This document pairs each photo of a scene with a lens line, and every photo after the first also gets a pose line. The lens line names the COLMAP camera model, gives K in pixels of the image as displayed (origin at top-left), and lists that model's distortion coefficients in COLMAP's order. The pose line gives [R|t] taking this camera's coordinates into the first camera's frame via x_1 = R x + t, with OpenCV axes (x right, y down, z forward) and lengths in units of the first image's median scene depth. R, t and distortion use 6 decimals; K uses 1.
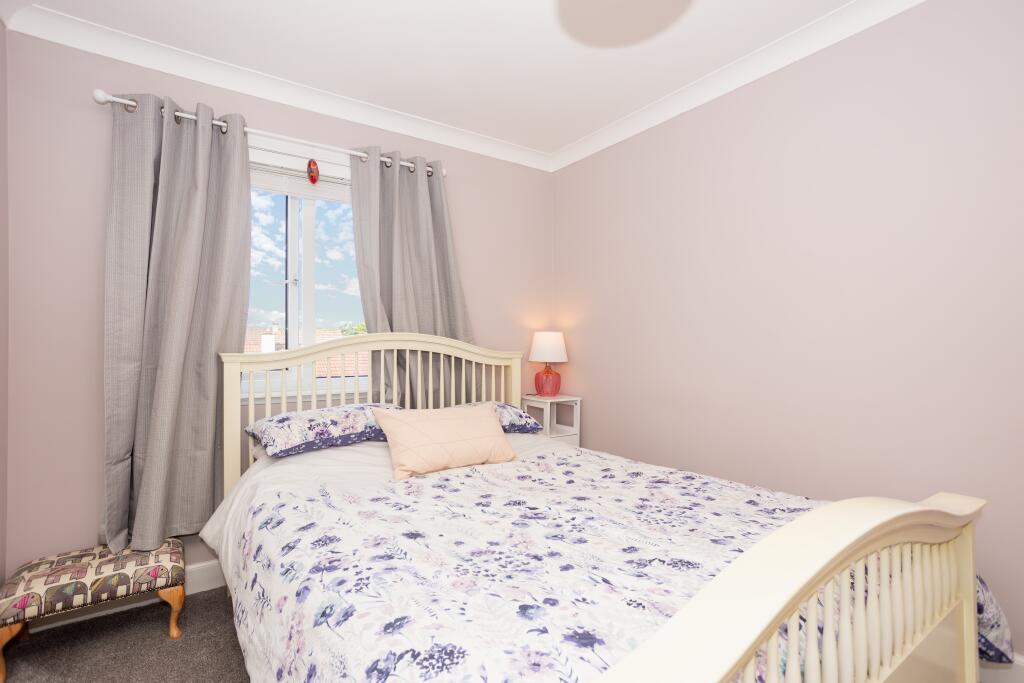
lens RADIAL K [[500.3, 0, 510.7], [0, 500.3, 343.6], [0, 0, 1]] dist [-0.063672, 0.048566]
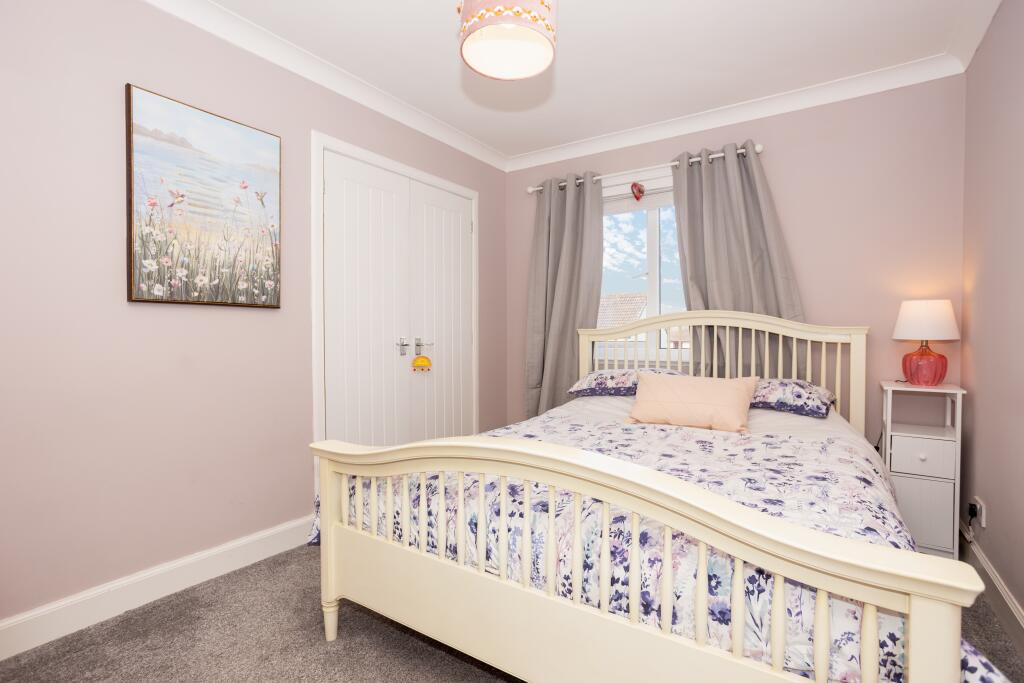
lens RADIAL K [[500.3, 0, 510.7], [0, 500.3, 343.6], [0, 0, 1]] dist [-0.063672, 0.048566]
pose [[0.369937, 0.021726, -0.928803, 0.842391], [0.015235, 0.999450, 0.029446, 0.017093], [0.928932, -0.025044, 0.369402, 0.215785]]
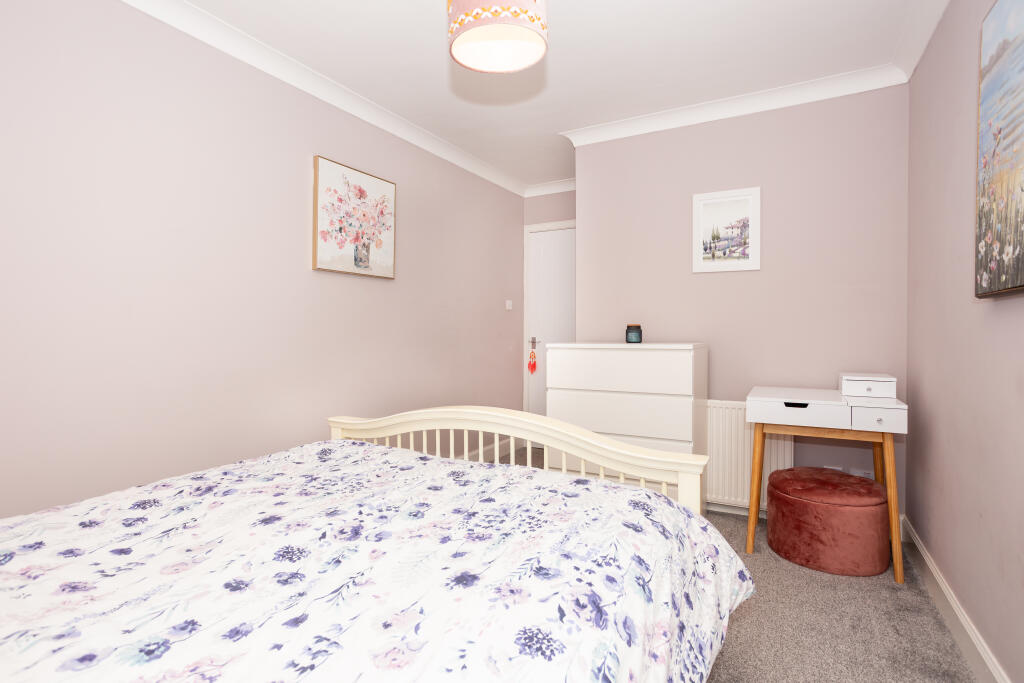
lens RADIAL K [[500.3, 0, 510.7], [0, 500.3, 343.6], [0, 0, 1]] dist [-0.063672, 0.048566]
pose [[-0.436359, -0.016272, 0.899626, -0.550916], [-0.012805, 0.999848, 0.011874, 0.025228], [-0.899682, -0.006339, -0.436501, 0.805500]]
